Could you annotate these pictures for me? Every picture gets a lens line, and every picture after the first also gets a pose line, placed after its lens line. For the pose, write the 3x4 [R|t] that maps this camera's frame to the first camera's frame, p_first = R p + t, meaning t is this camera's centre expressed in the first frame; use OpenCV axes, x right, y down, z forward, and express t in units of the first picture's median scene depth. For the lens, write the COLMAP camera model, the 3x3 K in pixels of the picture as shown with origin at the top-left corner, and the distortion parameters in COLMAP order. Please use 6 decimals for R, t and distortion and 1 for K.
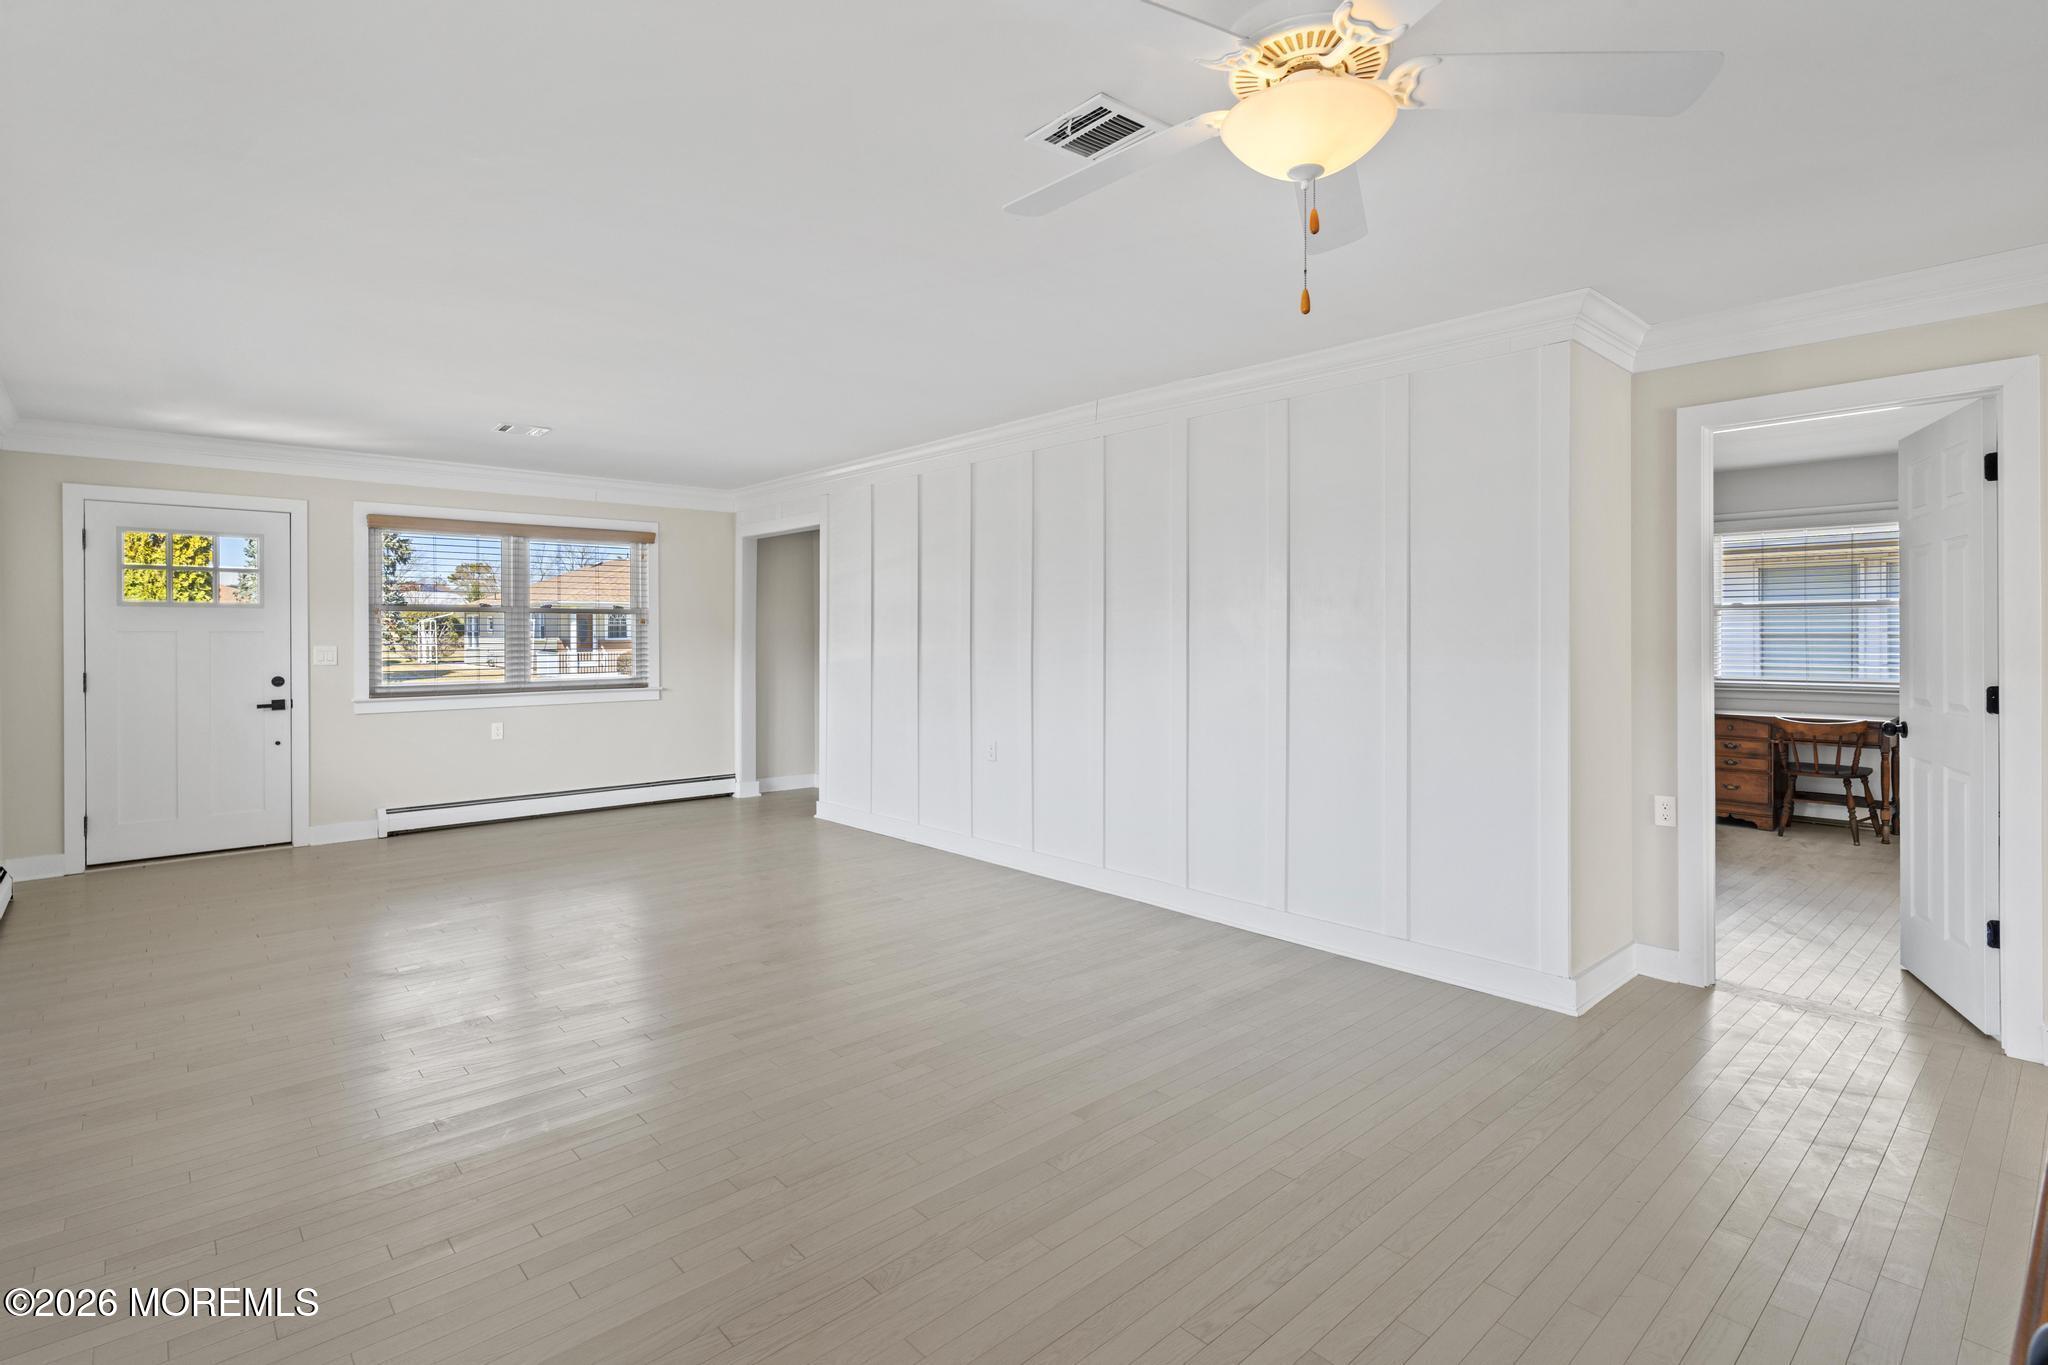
lens RADIAL K [[981.1, 0, 1045.4], [0, 981.1, 636.2], [0, 0, 1]] dist [0.001904, 0.001223]
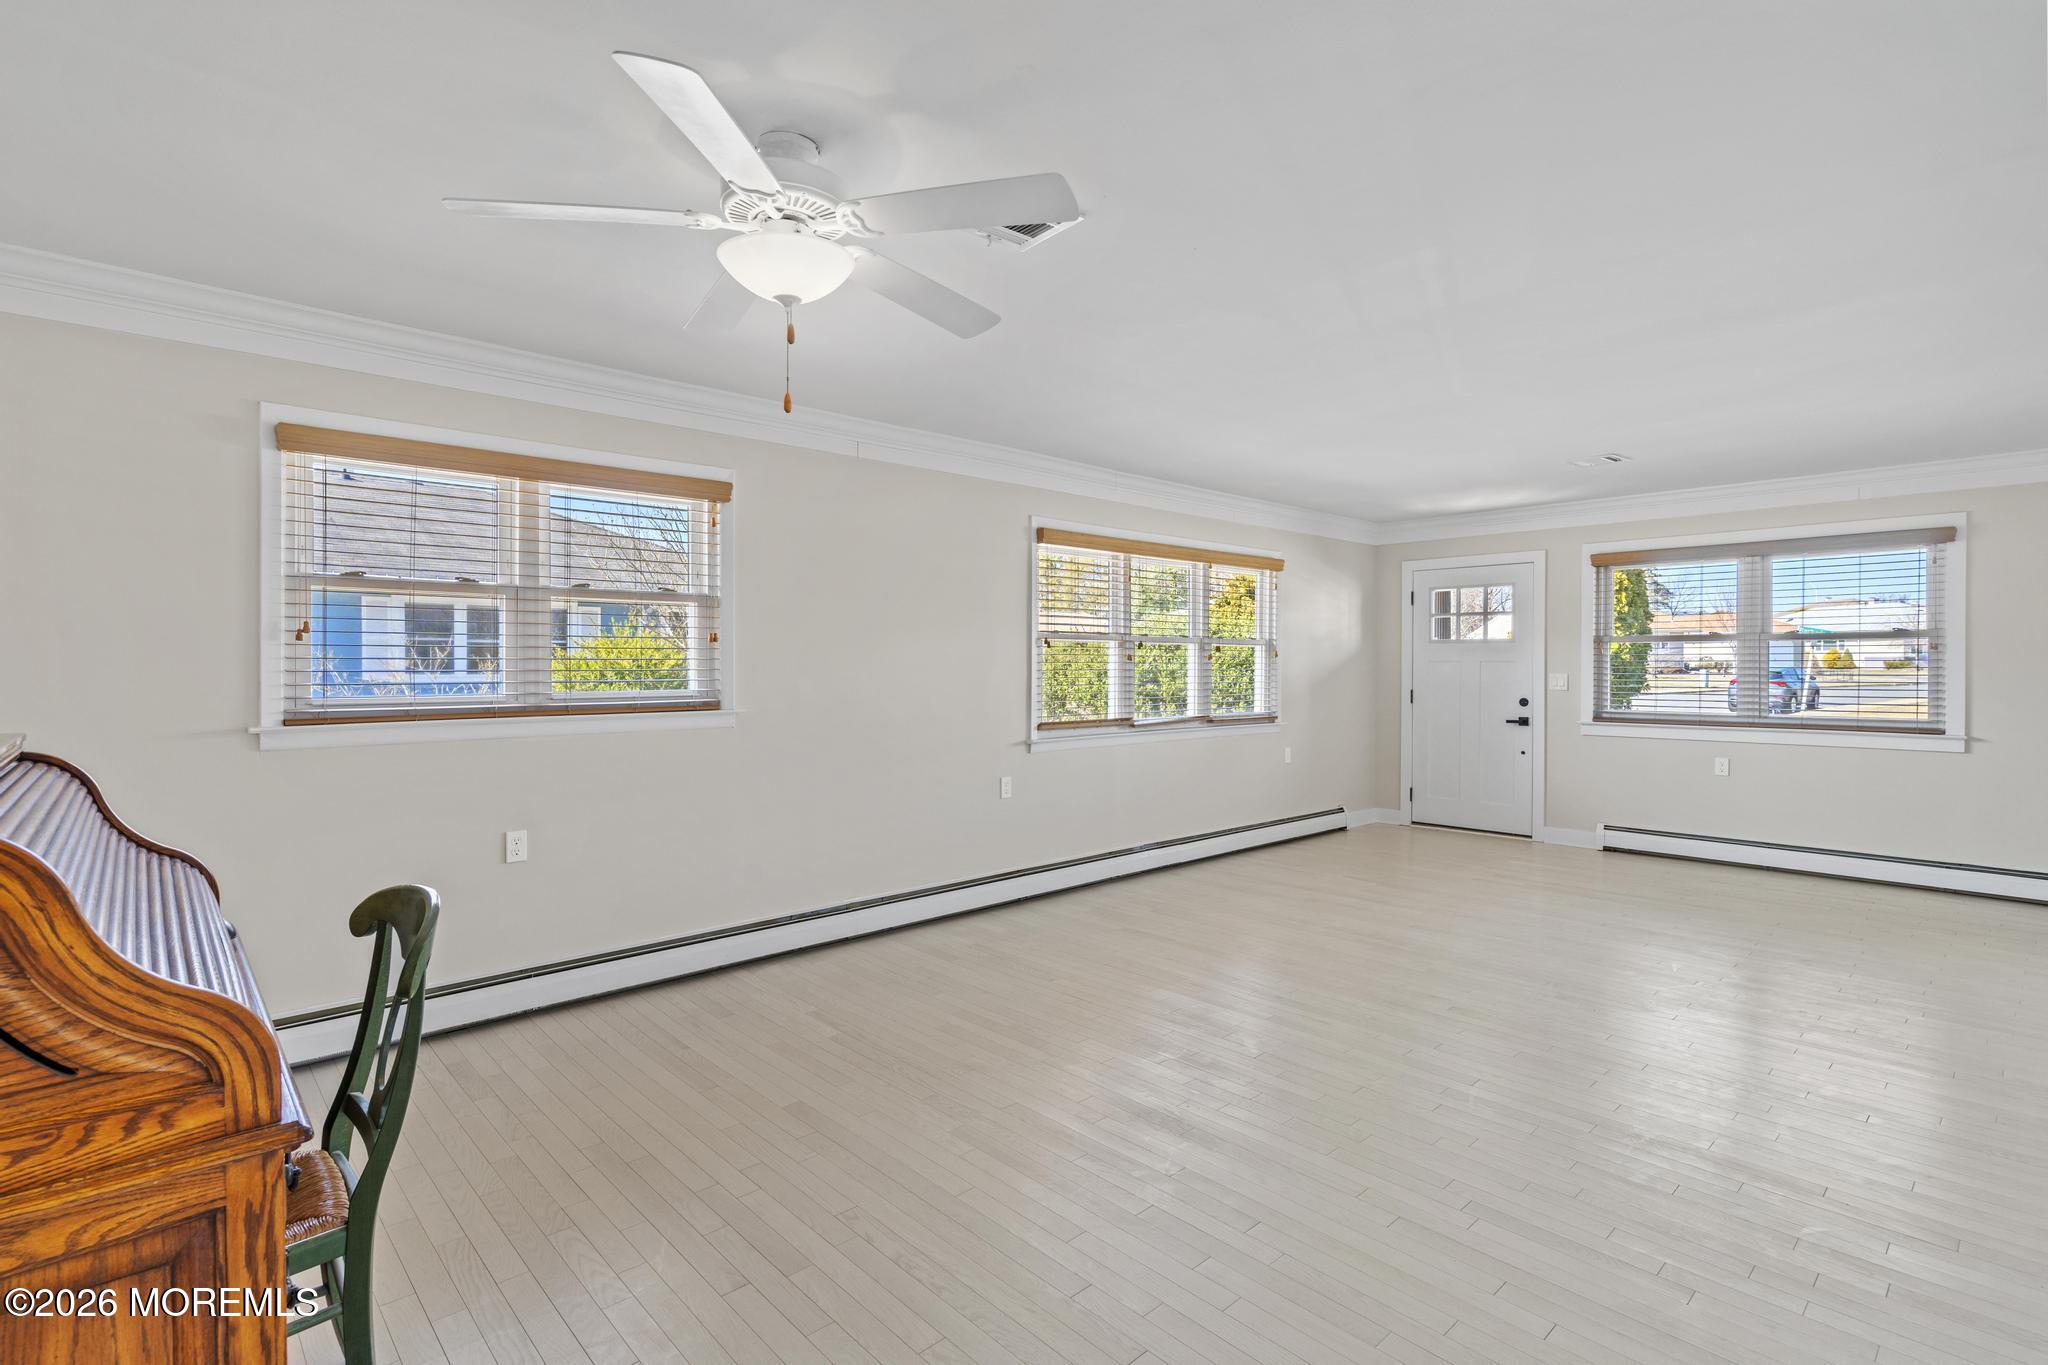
lens RADIAL K [[981.1, 0, 1020.4], [0, 981.1, 671.0], [0, 0, 1]] dist [0.001904, 0.001223]
pose [[0.002836, 0.009529, -0.999951, 0.385466], [-0.001501, 0.999954, 0.009524, -0.002952], [0.999995, 0.001474, 0.002850, 0.329042]]
